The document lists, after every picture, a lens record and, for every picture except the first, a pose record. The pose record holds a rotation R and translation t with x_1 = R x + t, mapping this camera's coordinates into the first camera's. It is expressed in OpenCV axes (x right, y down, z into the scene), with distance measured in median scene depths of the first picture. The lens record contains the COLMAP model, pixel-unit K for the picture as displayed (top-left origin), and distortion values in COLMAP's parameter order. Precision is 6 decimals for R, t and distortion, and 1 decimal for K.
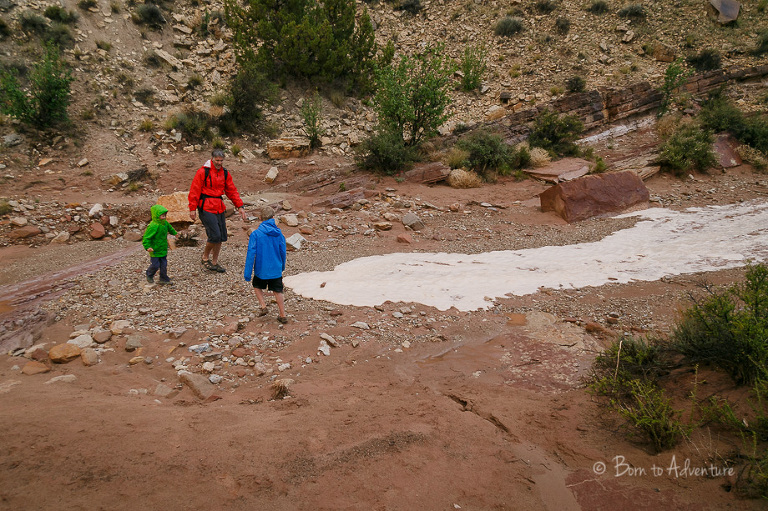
lens RADIAL K [[529.5, 0, 383.9], [0, 529.5, 266.0], [0, 0, 1]] dist [0.025860, -0.004654]
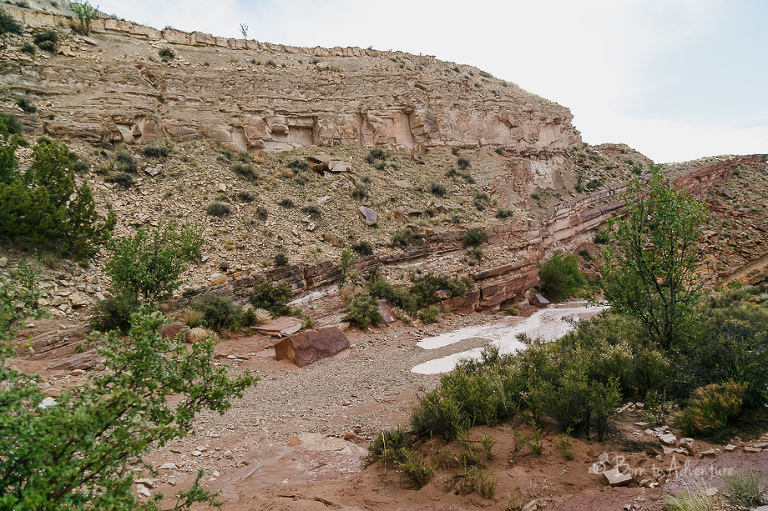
lens RADIAL K [[529.5, 0, 383.9], [0, 529.5, 266.0], [0, 0, 1]] dist [0.025860, -0.004654]
pose [[0.822703, 0.041758, 0.566936, -0.156774], [0.123176, 0.960511, -0.249491, 0.019811], [-0.554967, 0.275090, 0.785072, -0.127625]]
